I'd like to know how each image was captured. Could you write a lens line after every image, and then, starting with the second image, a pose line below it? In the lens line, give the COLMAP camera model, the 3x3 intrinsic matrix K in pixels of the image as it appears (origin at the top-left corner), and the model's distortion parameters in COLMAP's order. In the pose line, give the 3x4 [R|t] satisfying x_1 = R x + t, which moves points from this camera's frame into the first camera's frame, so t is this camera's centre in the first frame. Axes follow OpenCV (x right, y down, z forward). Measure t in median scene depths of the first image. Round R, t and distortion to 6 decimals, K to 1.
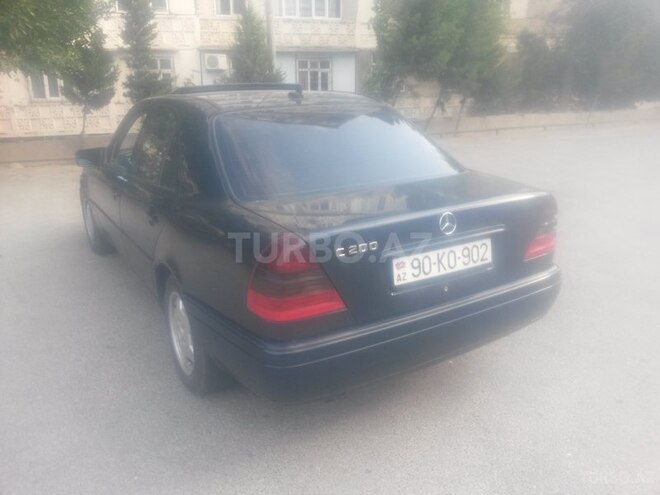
lens RADIAL K [[532.6, 0, 330.0], [0, 532.6, 247.5], [0, 0, 1]] dist [-0.004274, 0.004099]
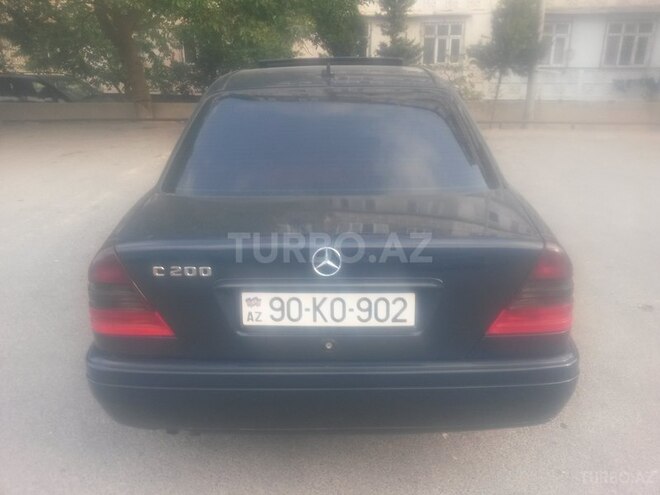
lens RADIAL K [[532.6, 0, 330.0], [0, 532.6, 247.5], [0, 0, 1]] dist [-0.004274, 0.004099]
pose [[0.846387, 0.190941, -0.497163, 0.561581], [-0.161344, 0.981581, 0.102310, -0.134213], [0.507541, -0.006379, 0.861604, 0.350798]]
